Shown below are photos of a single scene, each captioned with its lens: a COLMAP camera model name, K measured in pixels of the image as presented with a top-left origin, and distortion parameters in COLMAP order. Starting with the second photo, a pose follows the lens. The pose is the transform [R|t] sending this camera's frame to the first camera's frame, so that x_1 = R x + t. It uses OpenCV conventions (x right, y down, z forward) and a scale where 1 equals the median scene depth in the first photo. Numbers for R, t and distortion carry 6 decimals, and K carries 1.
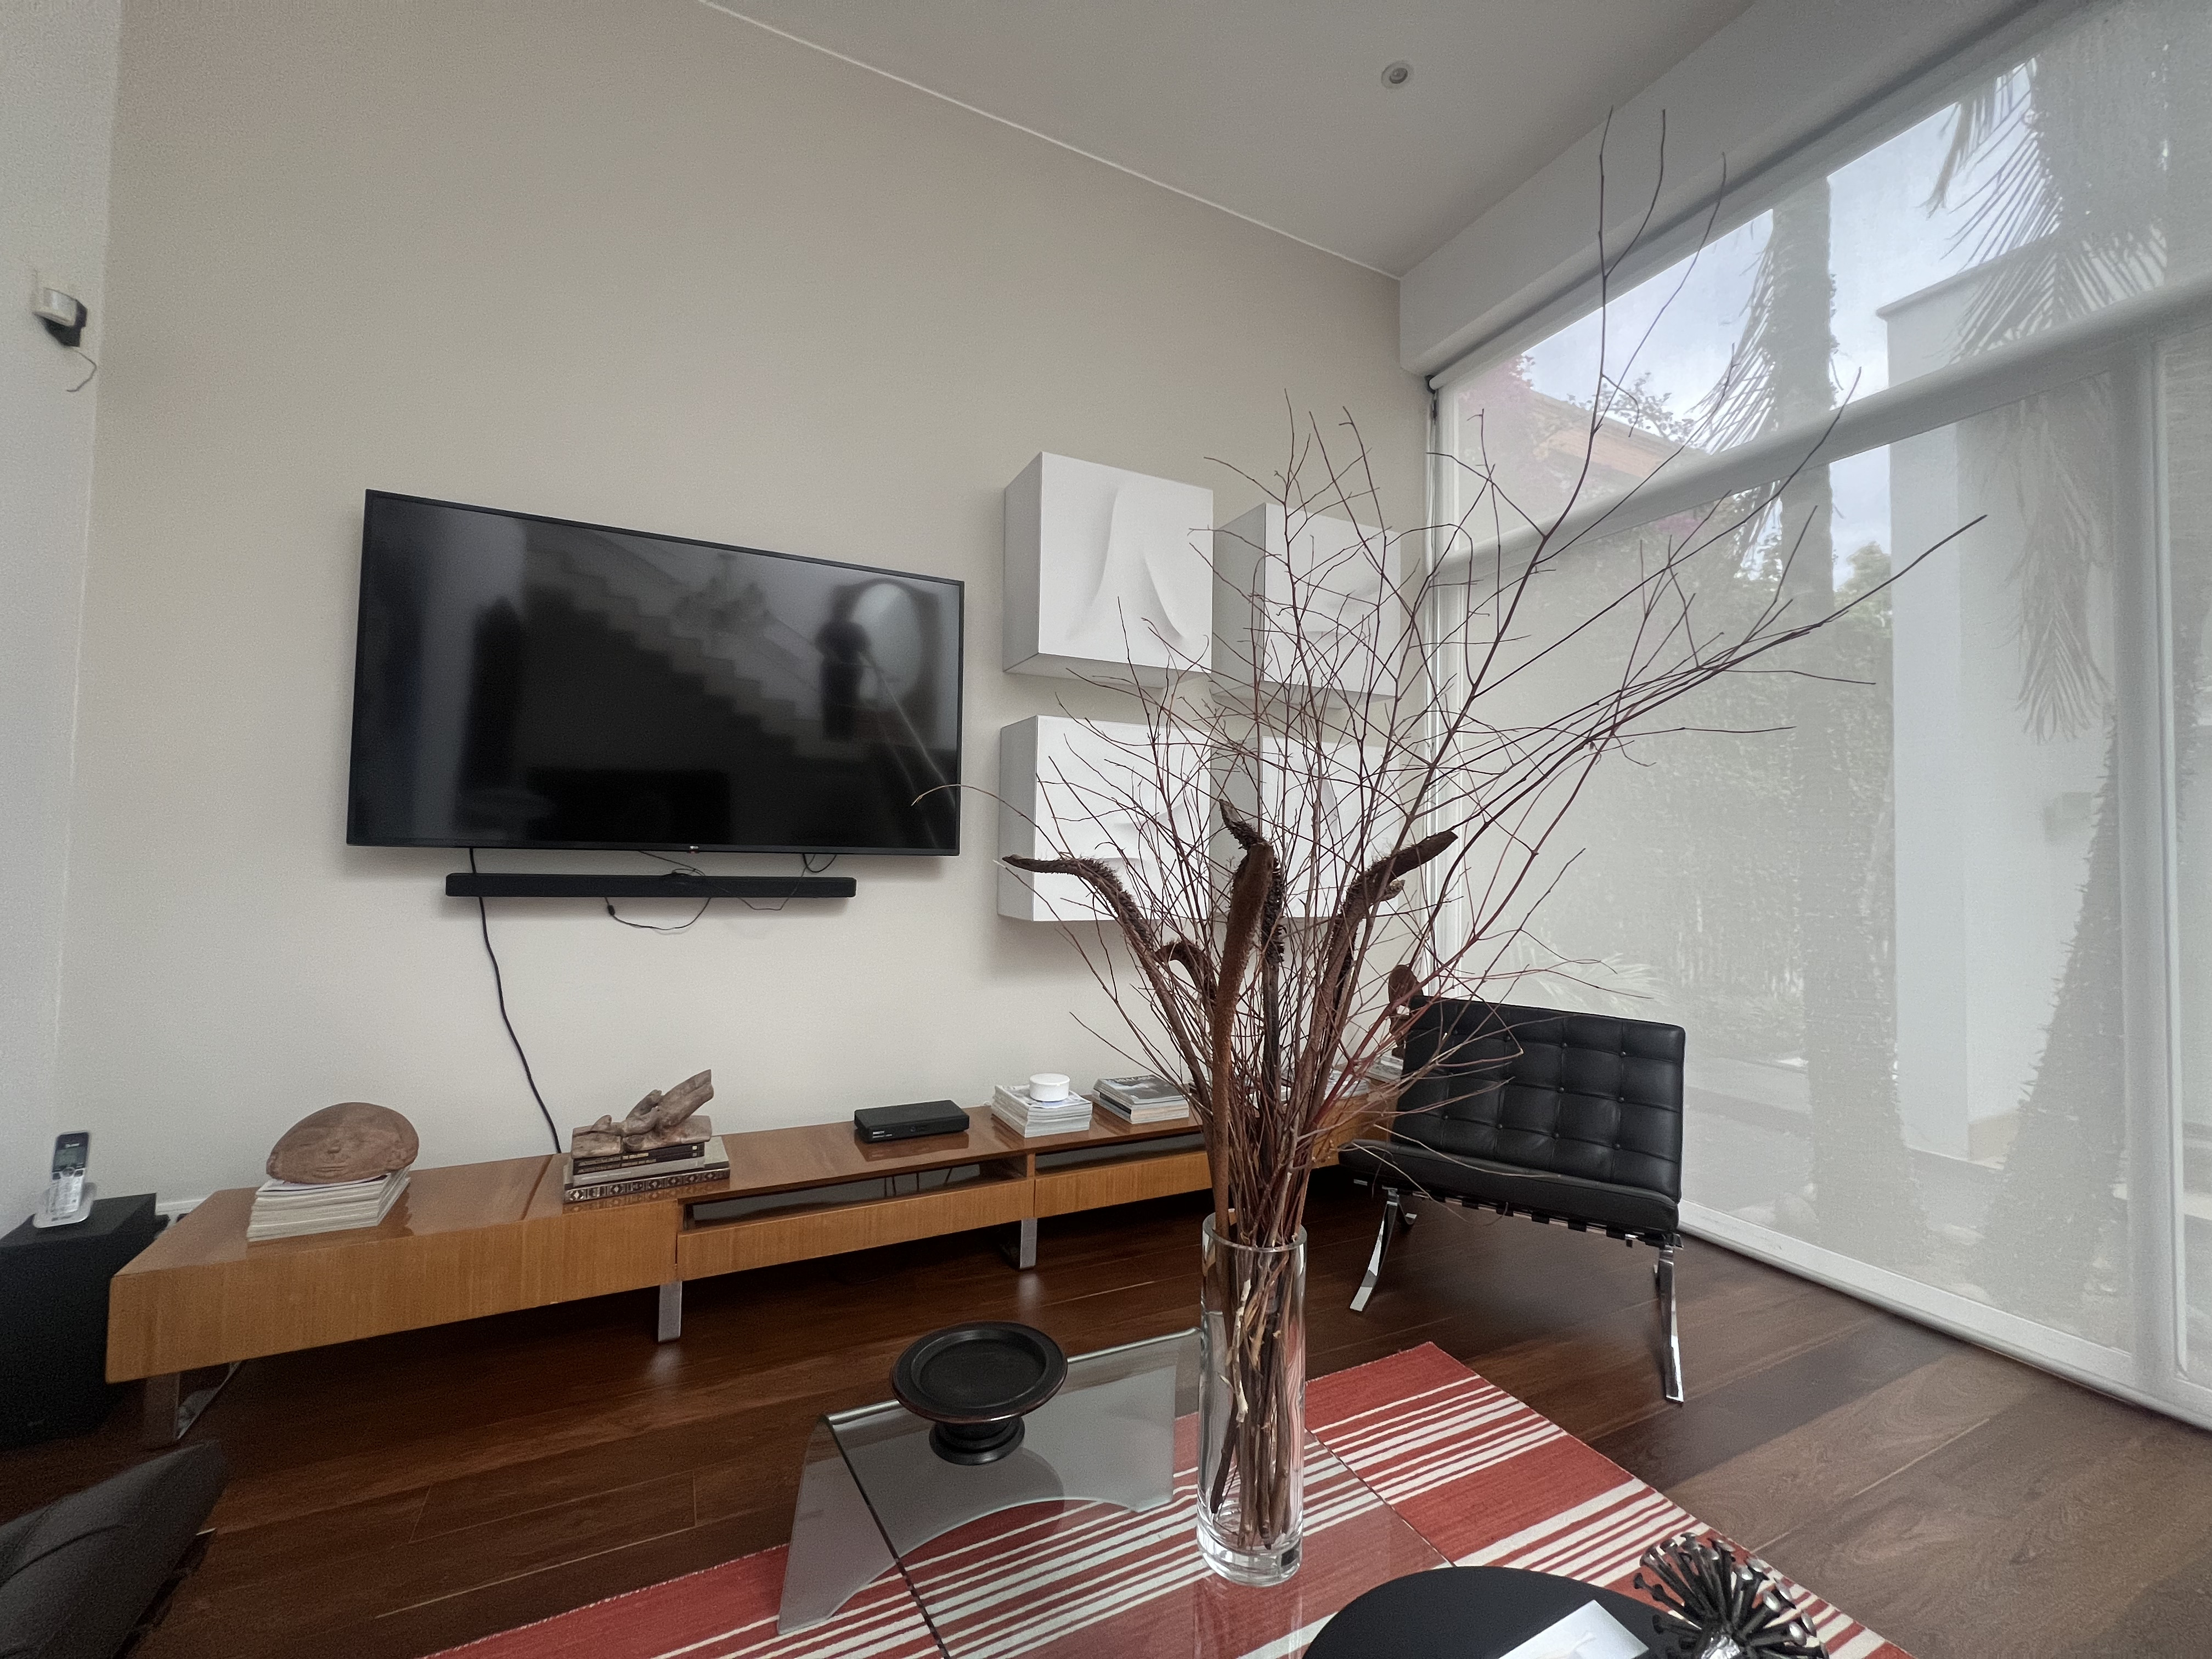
lens RADIAL K [[900.2, 0, 1106.0], [0, 900.2, 829.5], [0, 0, 1]] dist [0.002329, 0.000299]
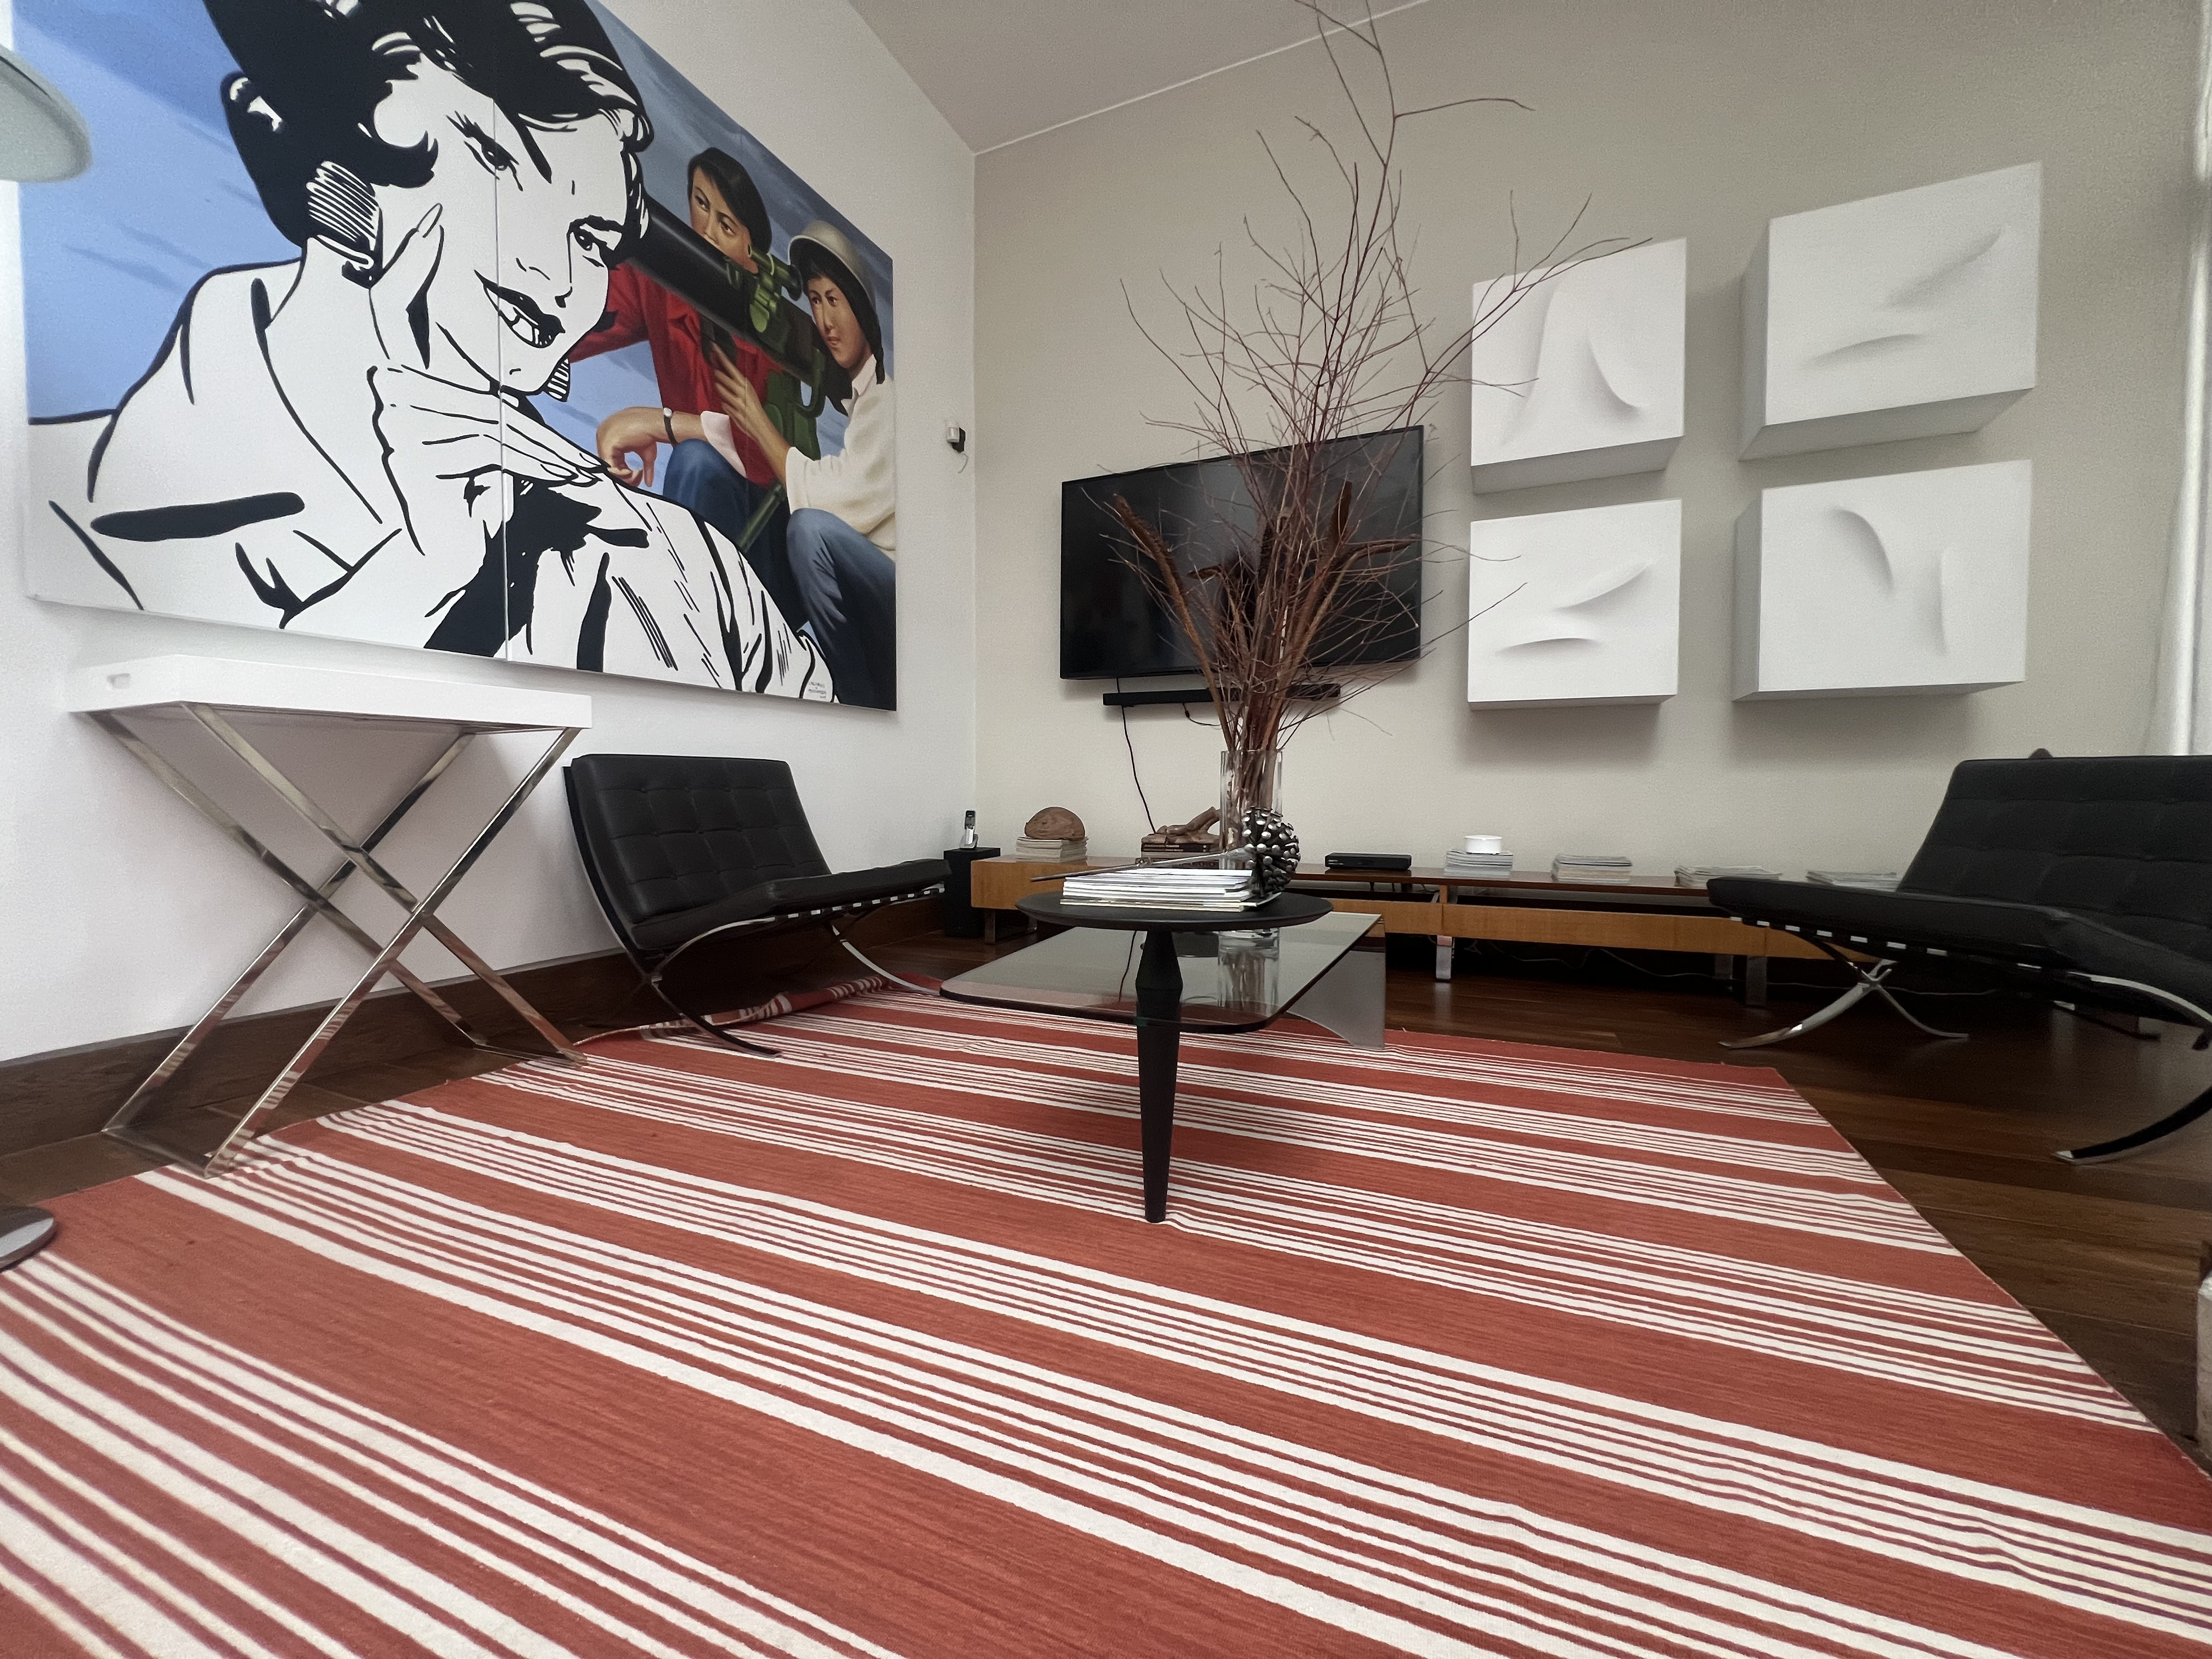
lens RADIAL K [[891.4, 0, 1106.0], [0, 891.4, 829.5], [0, 0, 1]] dist [-0.000816, -0.000064]
pose [[0.648692, 0.009035, -0.760997, 0.588366], [0.031395, 0.998761, 0.038620, 0.246920], [0.760403, -0.048944, 0.647605, -0.130499]]
